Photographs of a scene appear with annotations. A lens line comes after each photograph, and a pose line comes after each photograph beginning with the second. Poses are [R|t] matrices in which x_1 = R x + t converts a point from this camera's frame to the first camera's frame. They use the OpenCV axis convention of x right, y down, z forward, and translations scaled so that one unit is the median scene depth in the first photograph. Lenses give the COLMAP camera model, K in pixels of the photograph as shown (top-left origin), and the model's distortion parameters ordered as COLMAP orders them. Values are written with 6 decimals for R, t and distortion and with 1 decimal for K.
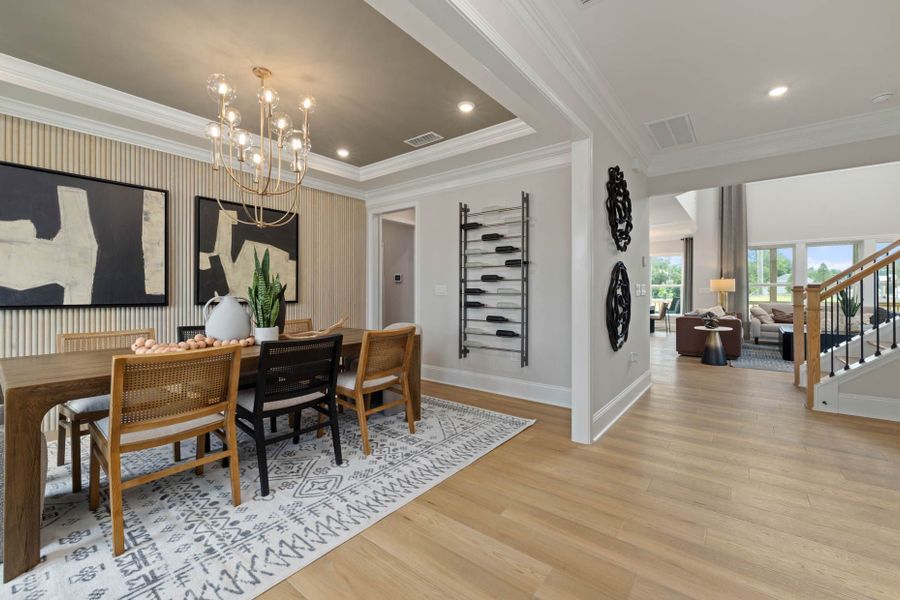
lens RADIAL K [[377.7, 0, 446.5], [0, 377.7, 290.0], [0, 0, 1]] dist [-0.000878, 0.000060]
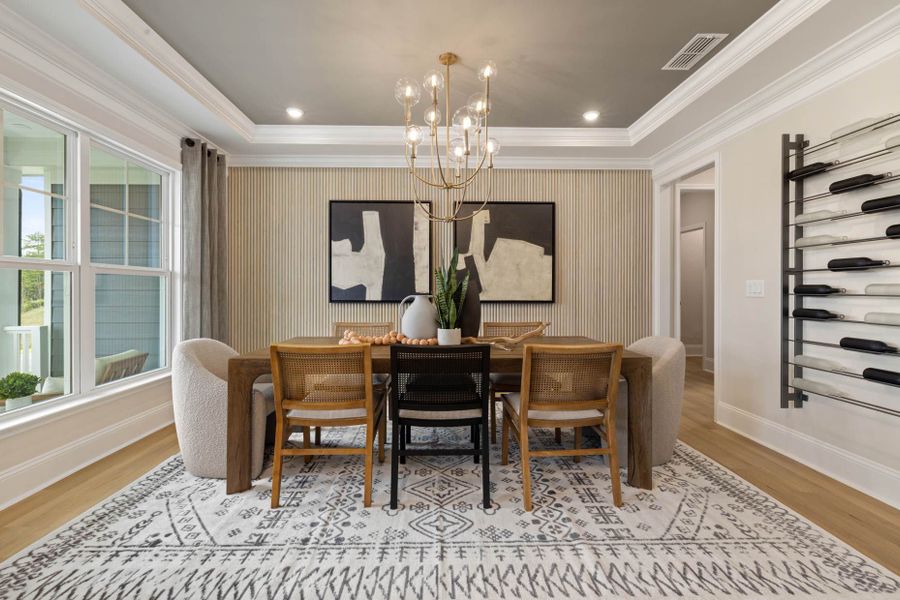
lens RADIAL K [[399.8, 0, 446.8], [0, 399.8, 288.6], [0, 0, 1]] dist [-0.000362, -0.000112]
pose [[0.639953, -0.003647, -0.768405, 0.219623], [0.003192, 0.999993, -0.002088, 0.001655], [0.768407, -0.001116, 0.639960, 0.281785]]
